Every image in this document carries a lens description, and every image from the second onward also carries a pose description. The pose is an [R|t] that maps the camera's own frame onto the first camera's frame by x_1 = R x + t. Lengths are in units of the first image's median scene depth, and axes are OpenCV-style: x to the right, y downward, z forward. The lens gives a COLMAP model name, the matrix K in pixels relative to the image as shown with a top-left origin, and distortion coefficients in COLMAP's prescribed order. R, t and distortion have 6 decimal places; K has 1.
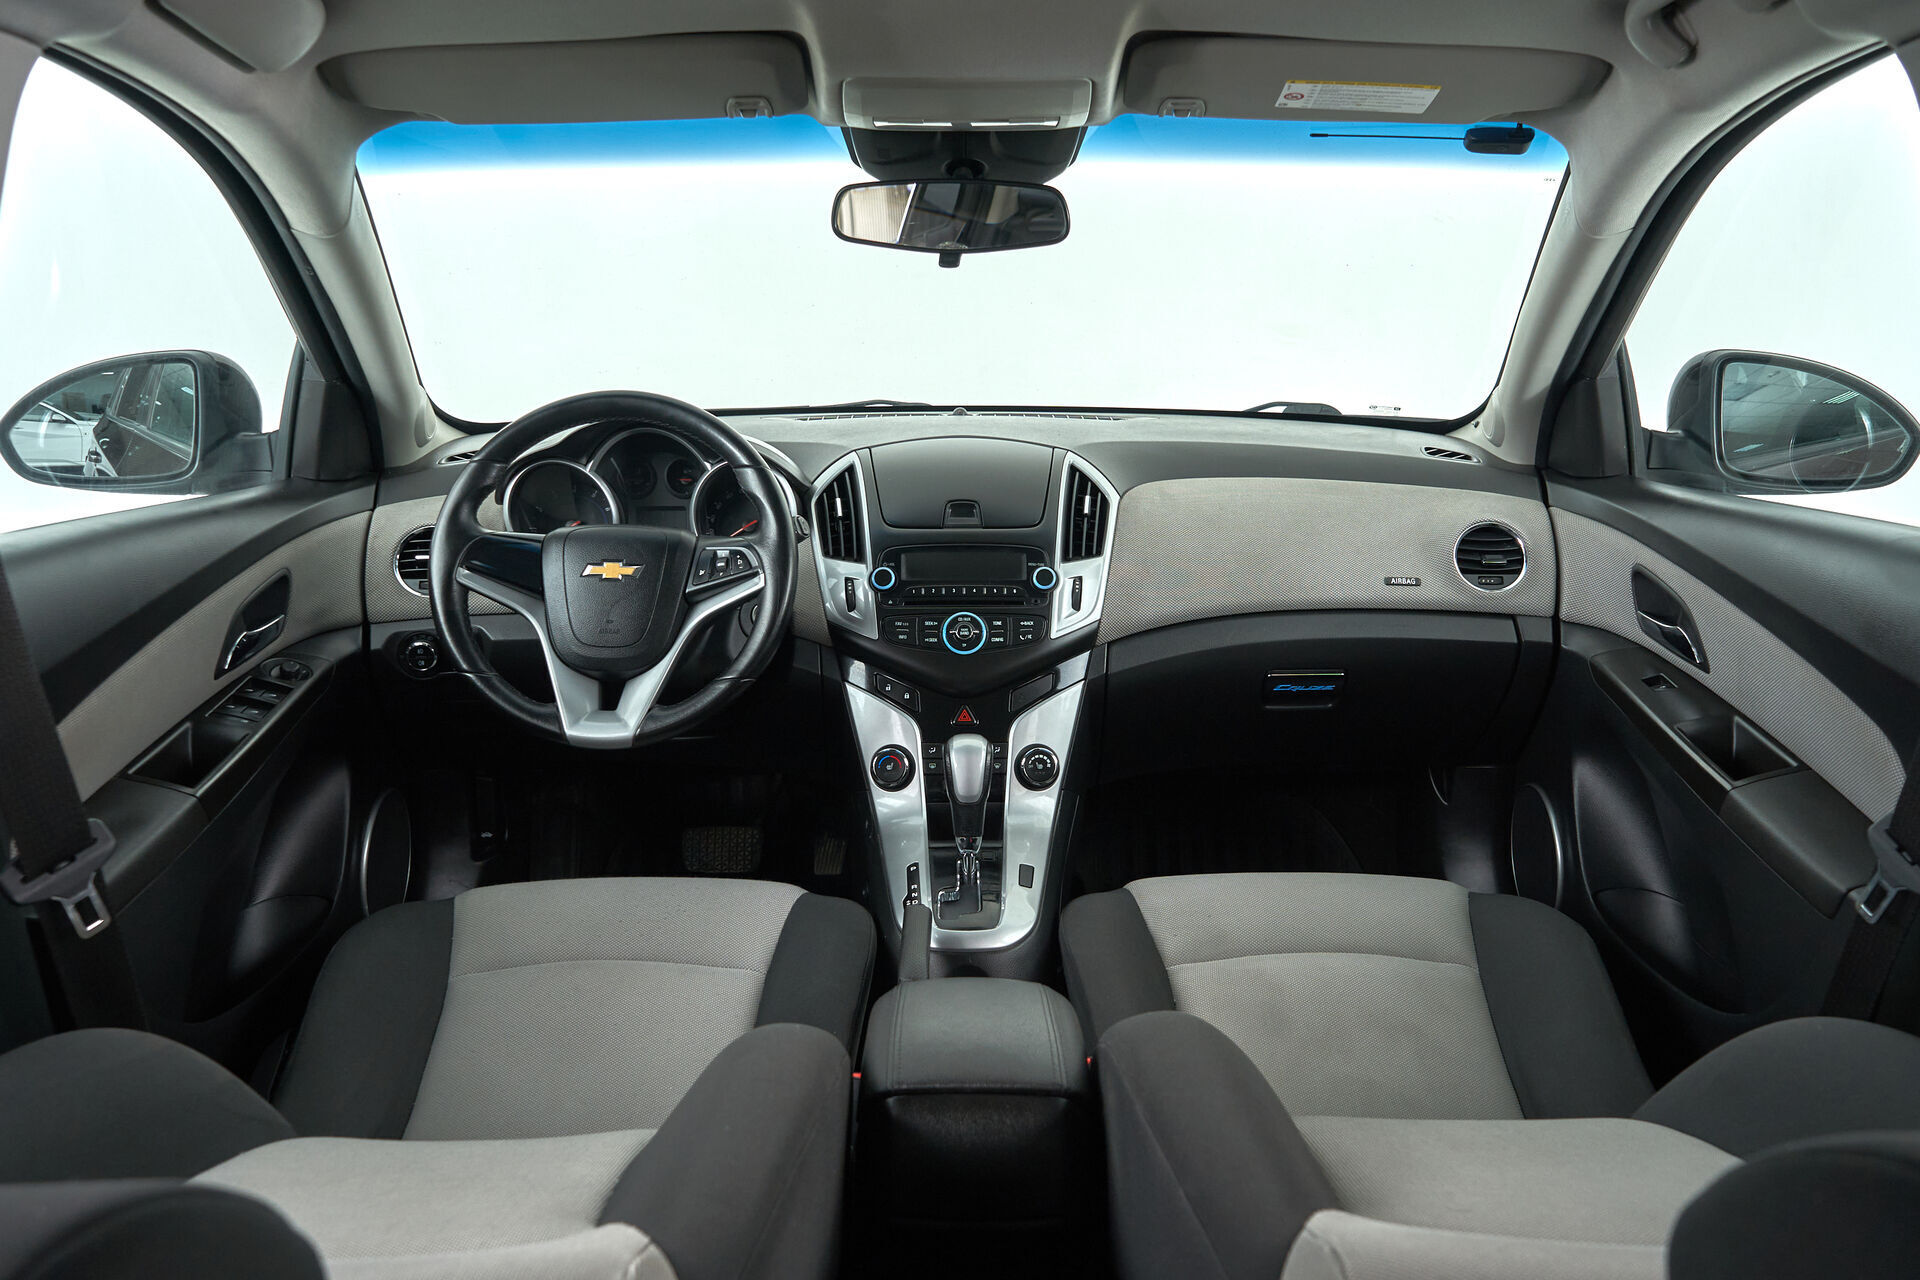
lens RADIAL K [[1573.2, 0, 960.0], [0, 1573.2, 640.0], [0, 0, 1]] dist [0.011564, -0.002285]
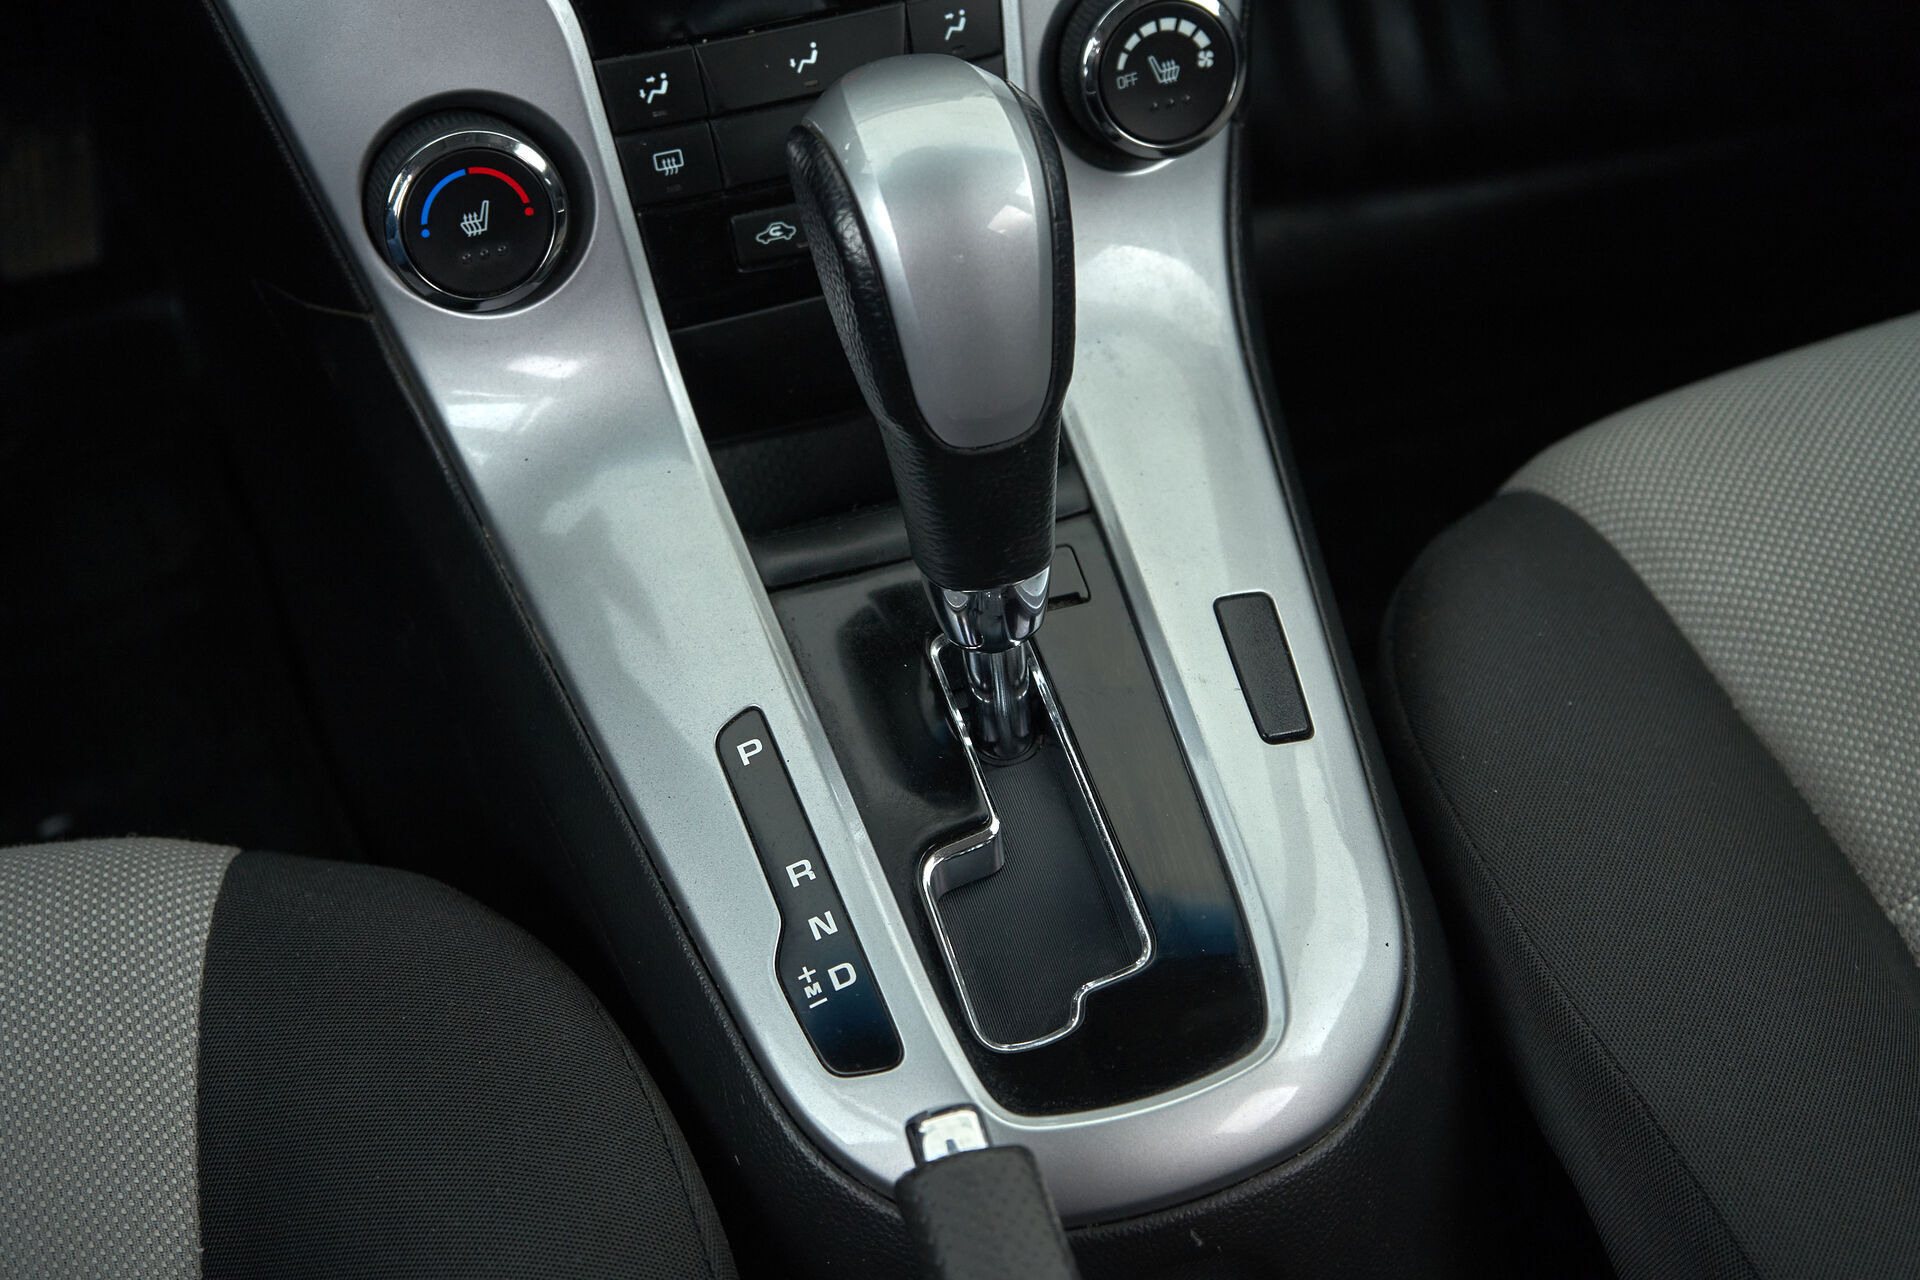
lens RADIAL K [[3096.0, 0, 960.0], [0, 3096.0, 640.0], [0, 0, 1]] dist [0.000624, -0.002144]
pose [[0.950112, -0.235129, 0.204943, -0.078767], [0.099586, 0.851347, 0.515063, -0.071954], [-0.295584, -0.468958, 0.832291, 0.613939]]
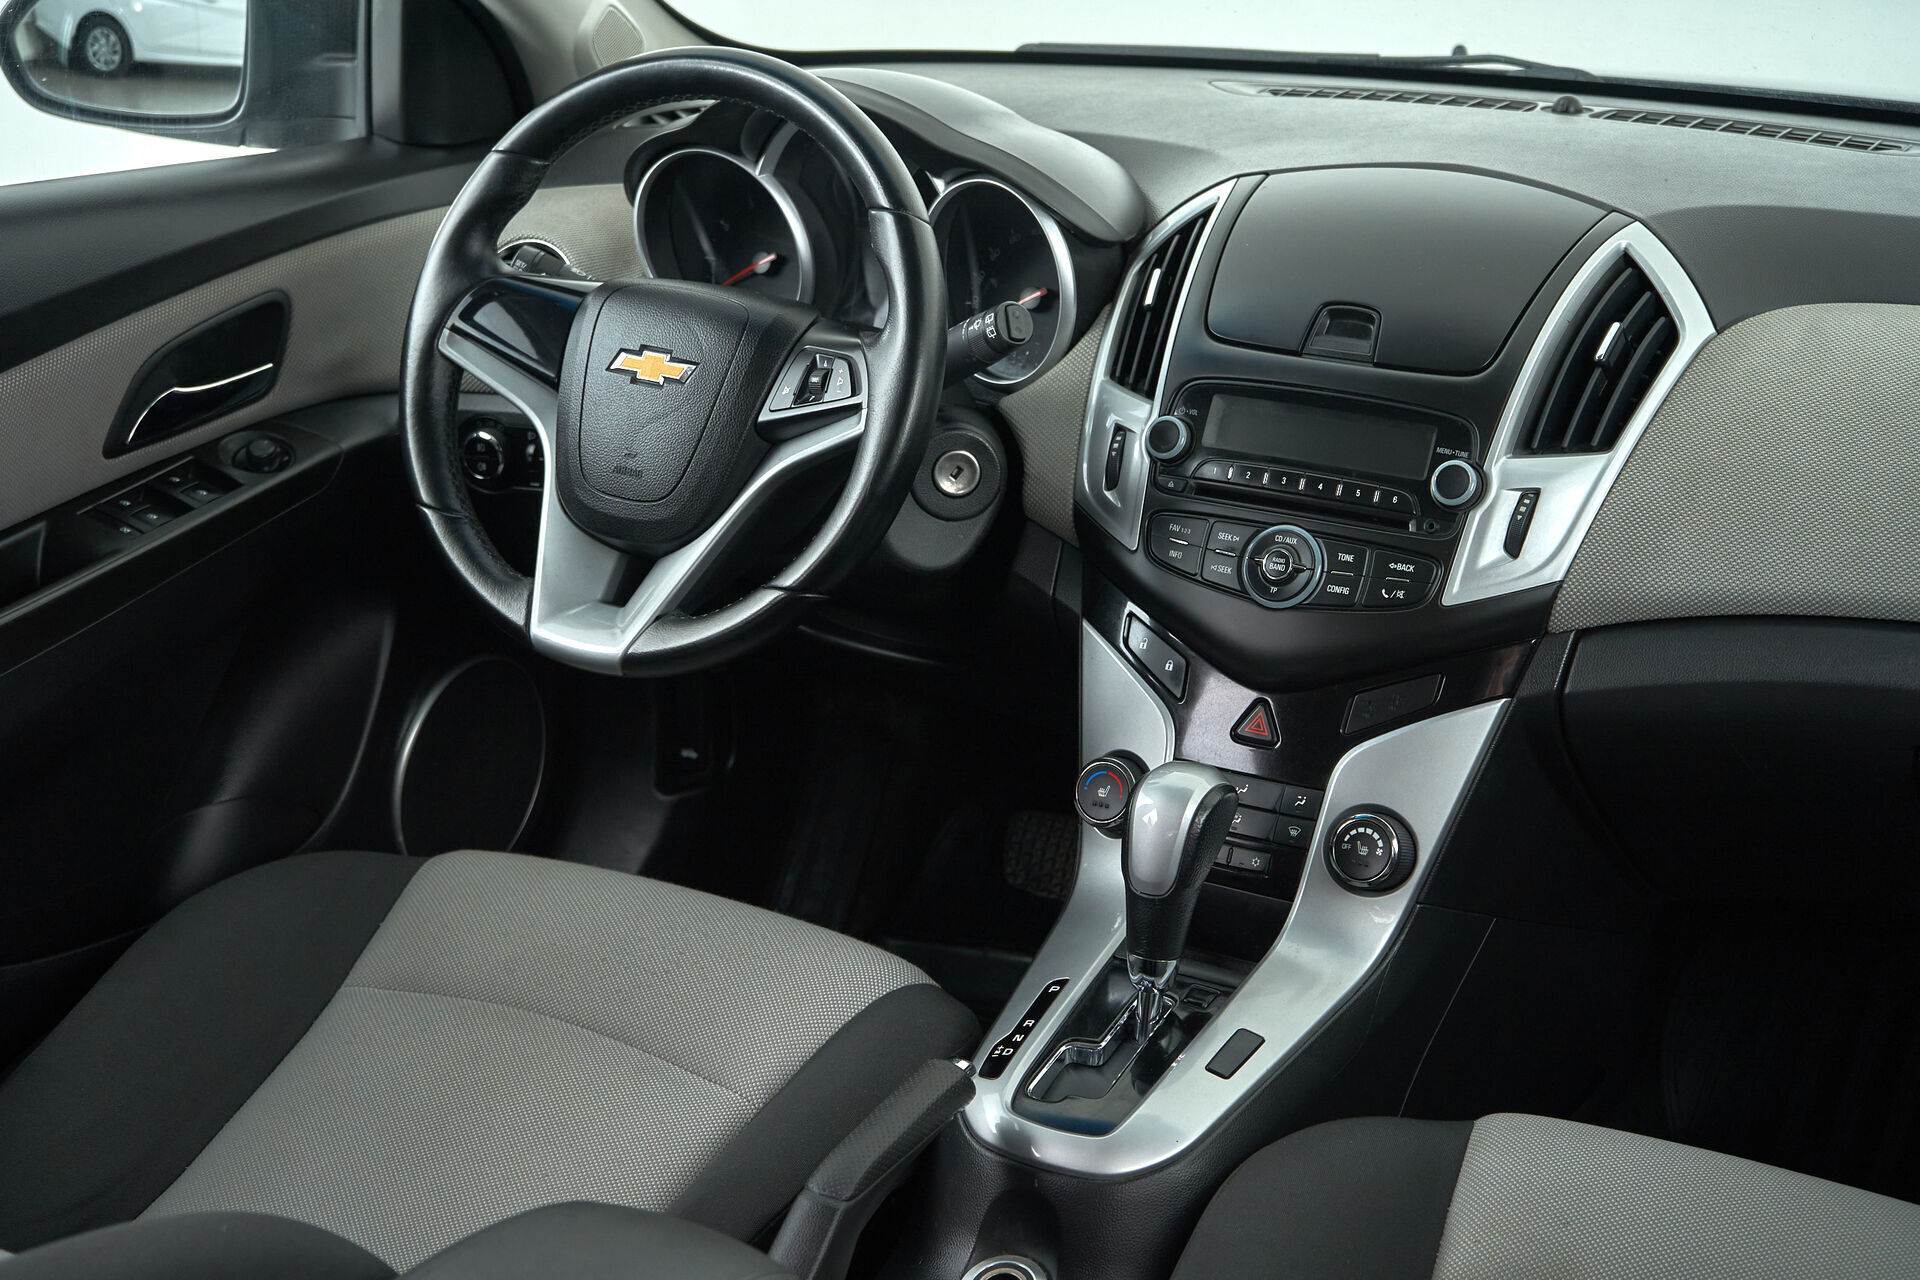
lens RADIAL K [[2987.2, 0, 960.0], [0, 2987.2, 640.0], [0, 0, 1]] dist [0.014819, 0.075699]
pose [[0.853757, 0.175866, -0.490071, 0.396021], [-0.124390, 0.982868, 0.136010, -0.100530], [0.505594, -0.055160, 0.861006, 0.102567]]
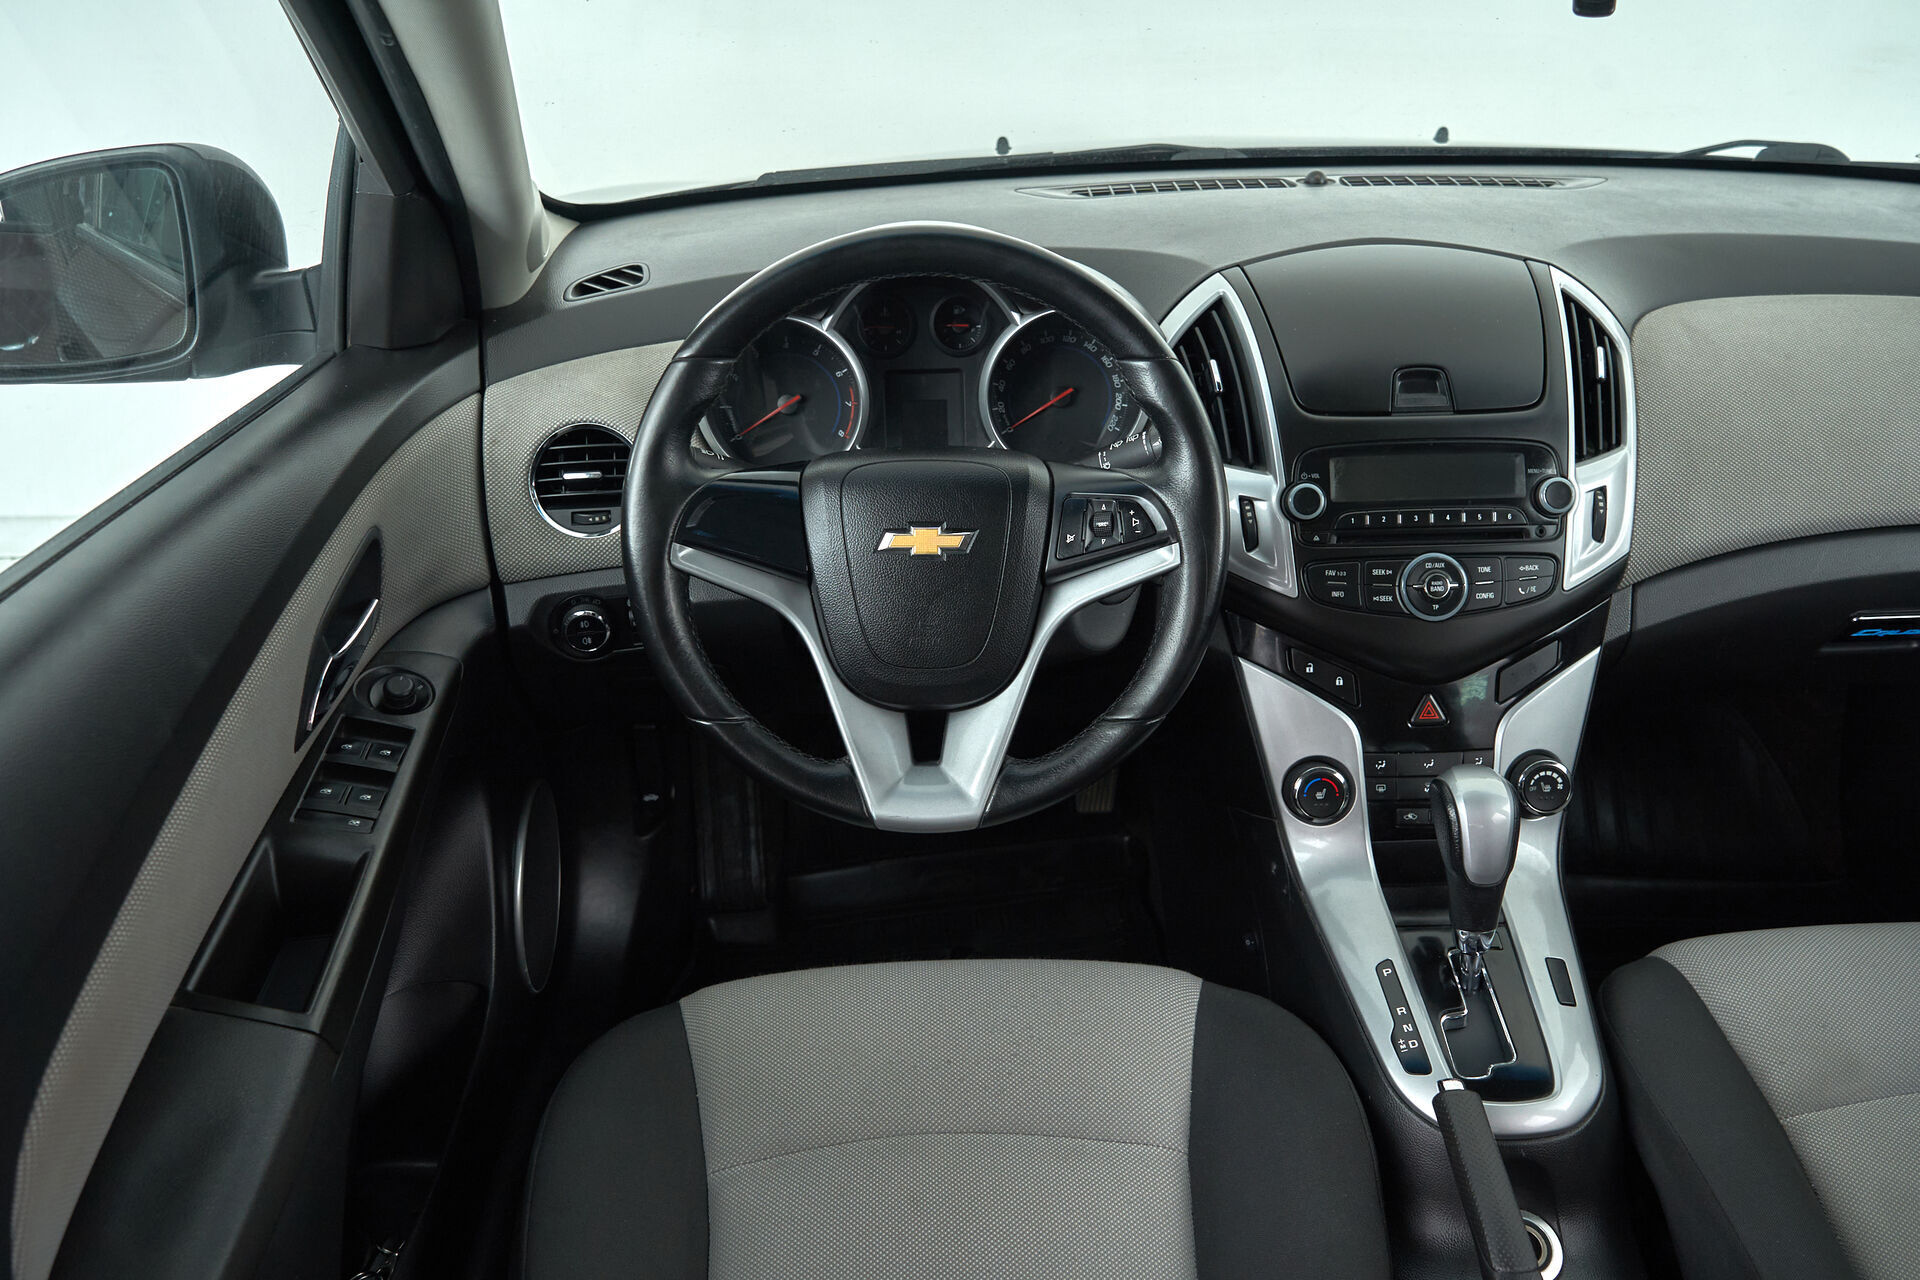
lens RADIAL K [[1567.4, 0, 960.0], [0, 1567.4, 640.0], [0, 0, 1]] dist [0.005385, -0.000523]
pose [[0.999573, -0.022596, 0.018539, -0.203515], [0.017512, 0.970835, 0.239108, -0.140021], [-0.023402, -0.238681, 0.970816, 0.375047]]
